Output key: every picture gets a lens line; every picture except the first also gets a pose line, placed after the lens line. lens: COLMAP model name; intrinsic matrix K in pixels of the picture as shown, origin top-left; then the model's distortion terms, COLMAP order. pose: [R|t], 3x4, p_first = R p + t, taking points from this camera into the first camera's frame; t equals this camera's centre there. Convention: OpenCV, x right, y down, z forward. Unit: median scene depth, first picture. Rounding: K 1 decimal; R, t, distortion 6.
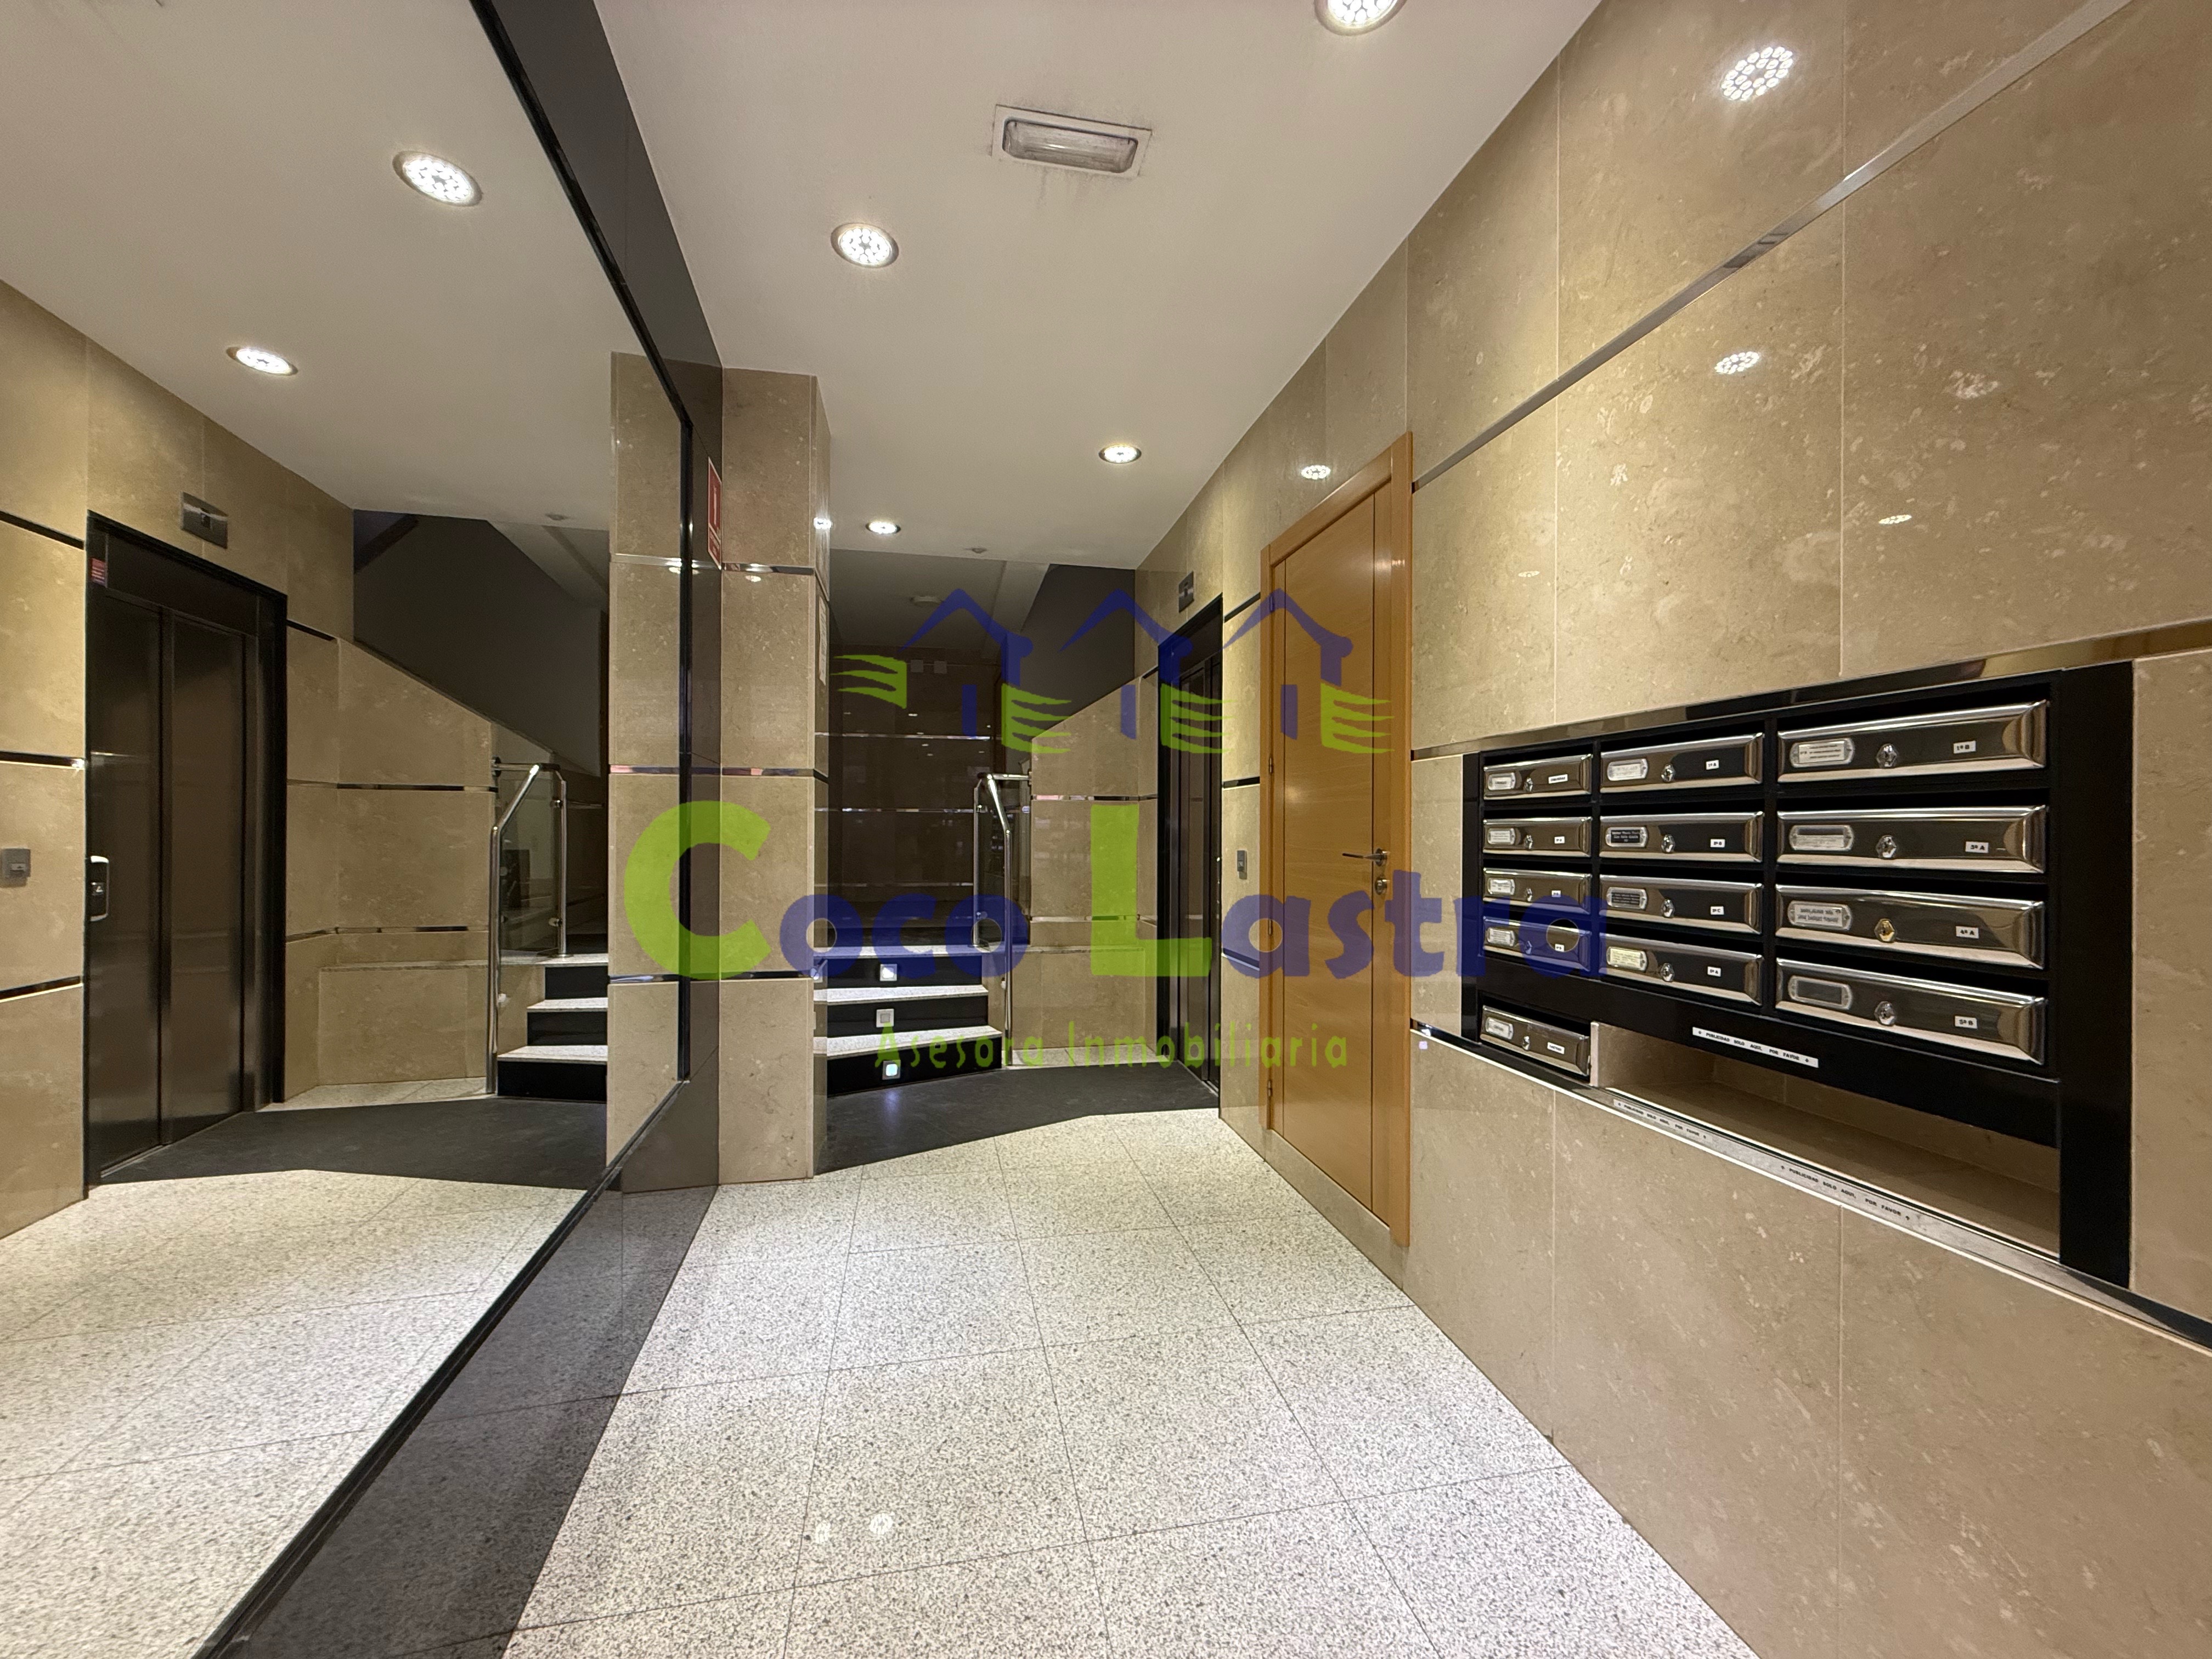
lens RADIAL K [[879.6, 0, 1106.9], [0, 879.6, 832.1], [0, 0, 1]] dist [-0.002517, 0.000618]
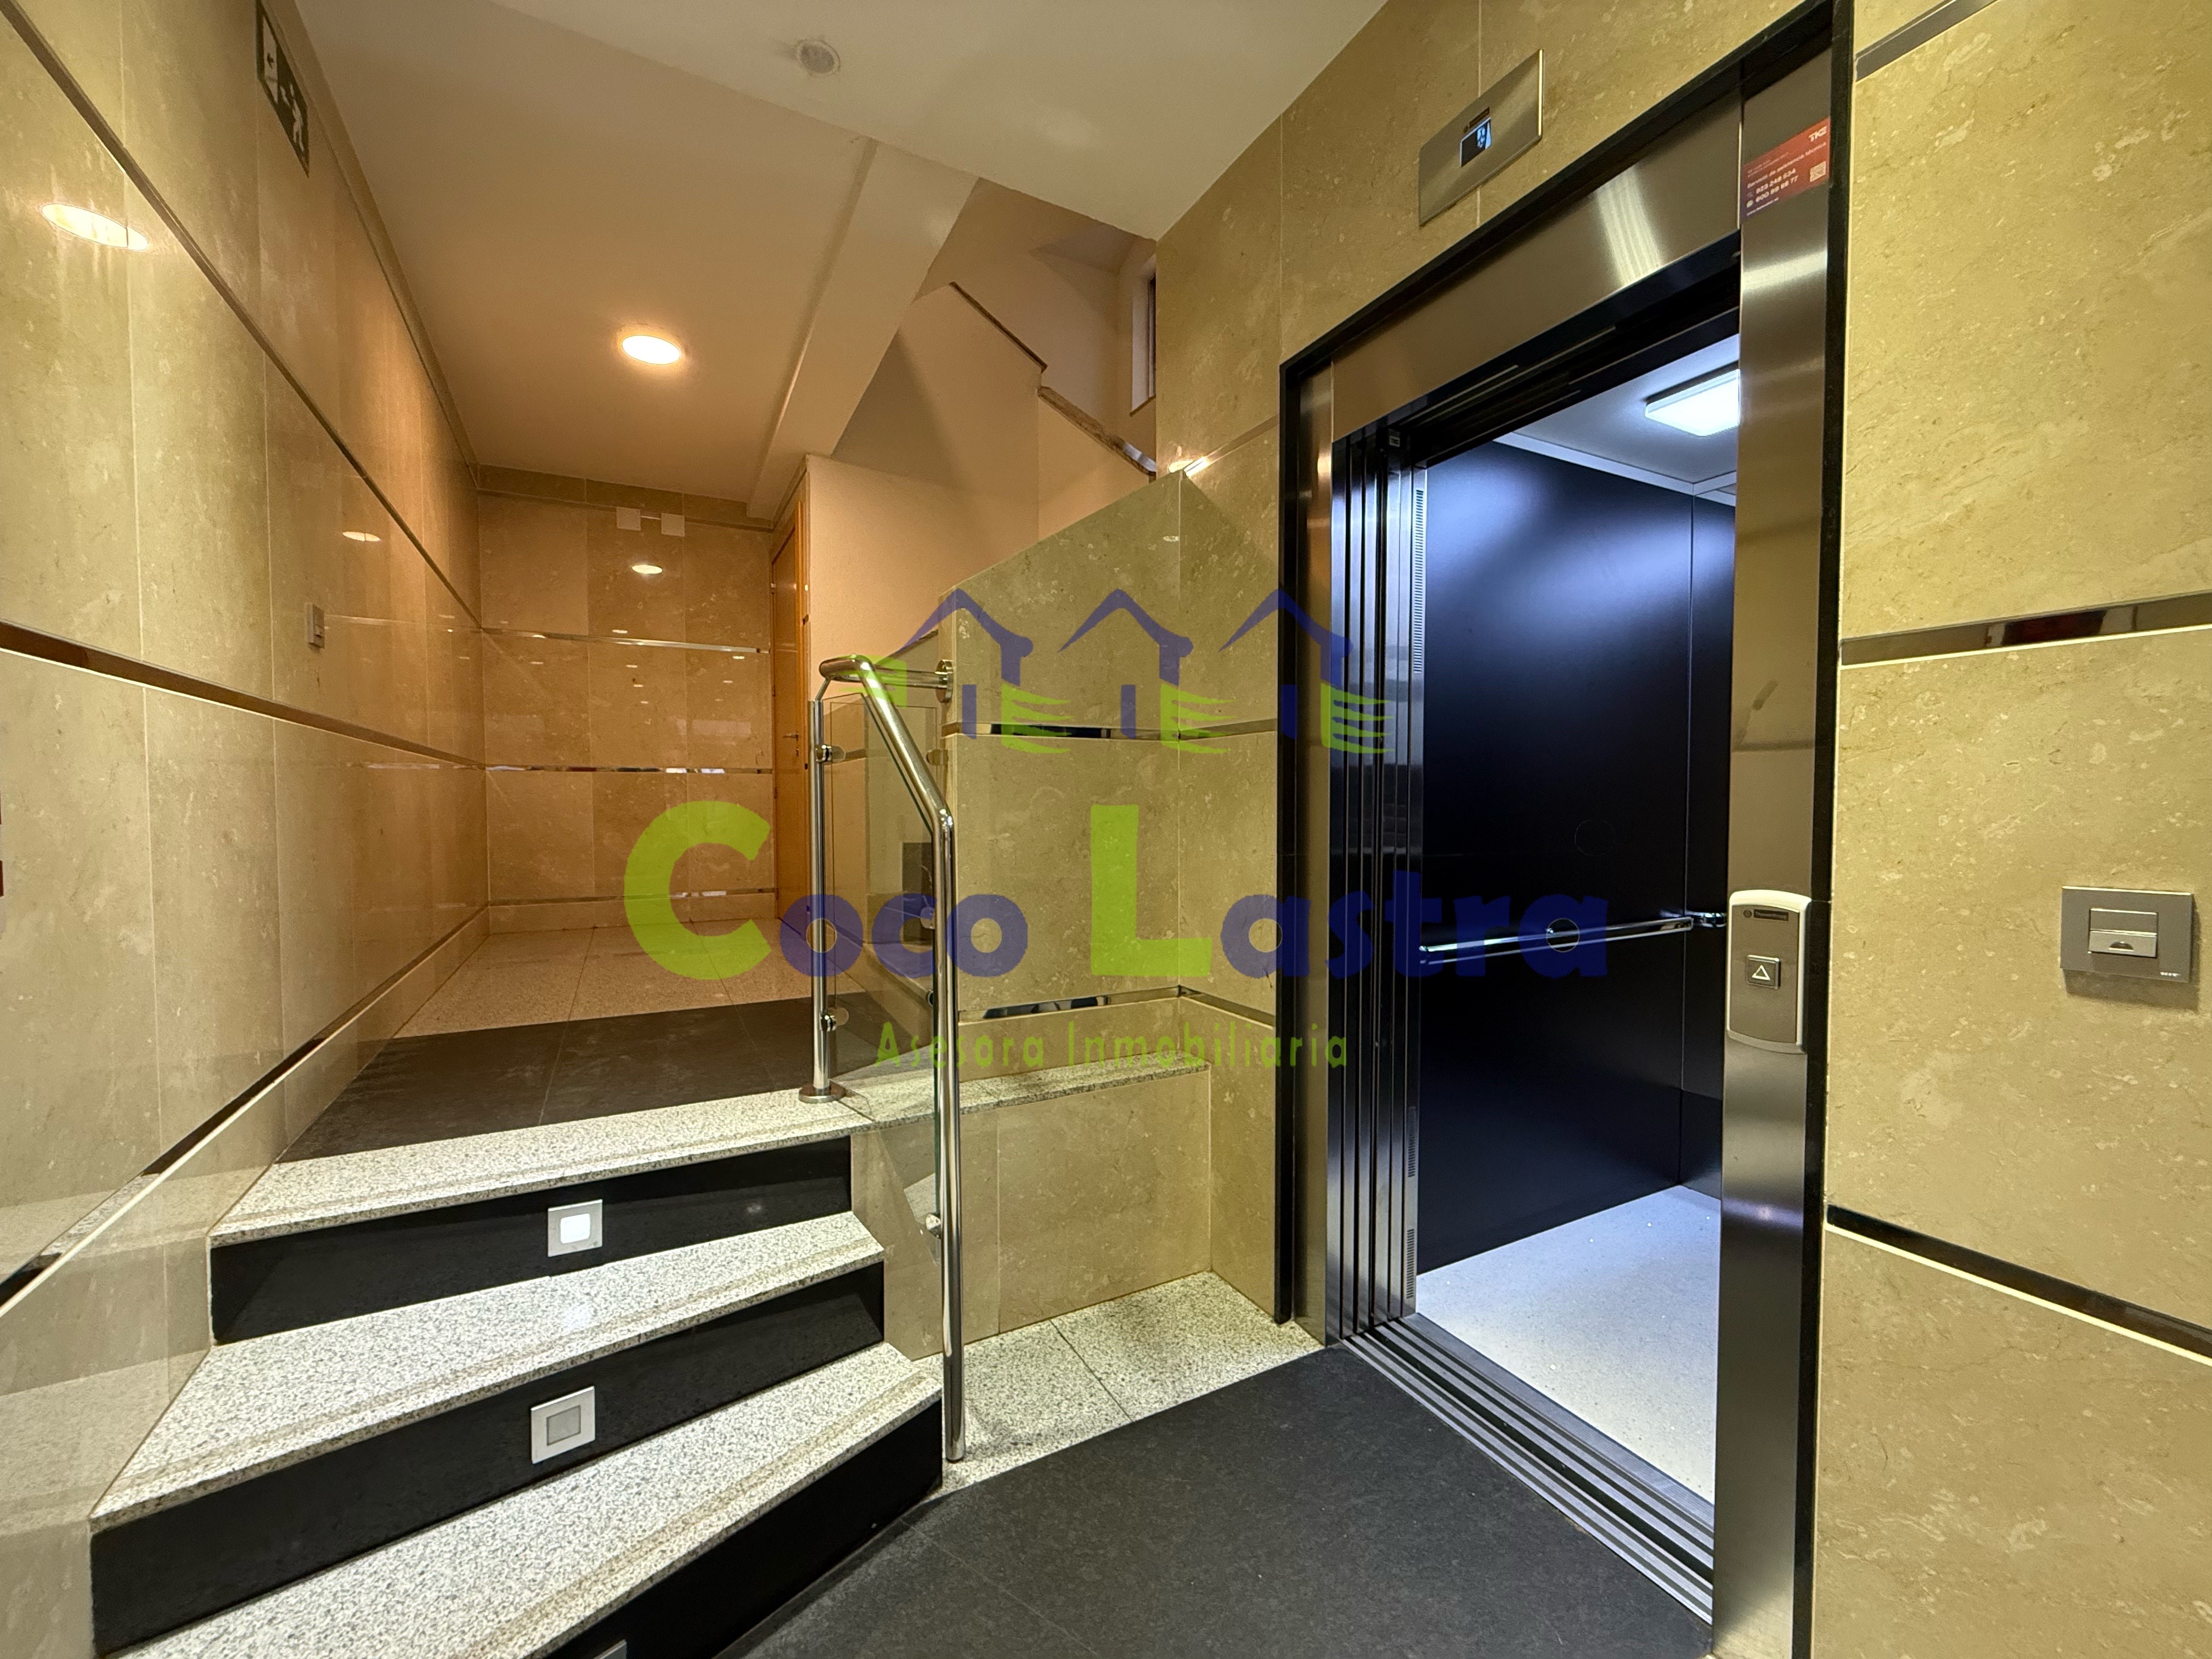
lens RADIAL K [[879.6, 0, 1094.0], [0, 879.6, 824.7], [0, 0, 1]] dist [-0.002517, 0.000618]
pose [[0.961276, -0.016875, 0.275071, -0.145356], [0.008061, 0.999418, 0.033142, -0.006762], [-0.275470, -0.029641, 0.960853, 0.618880]]
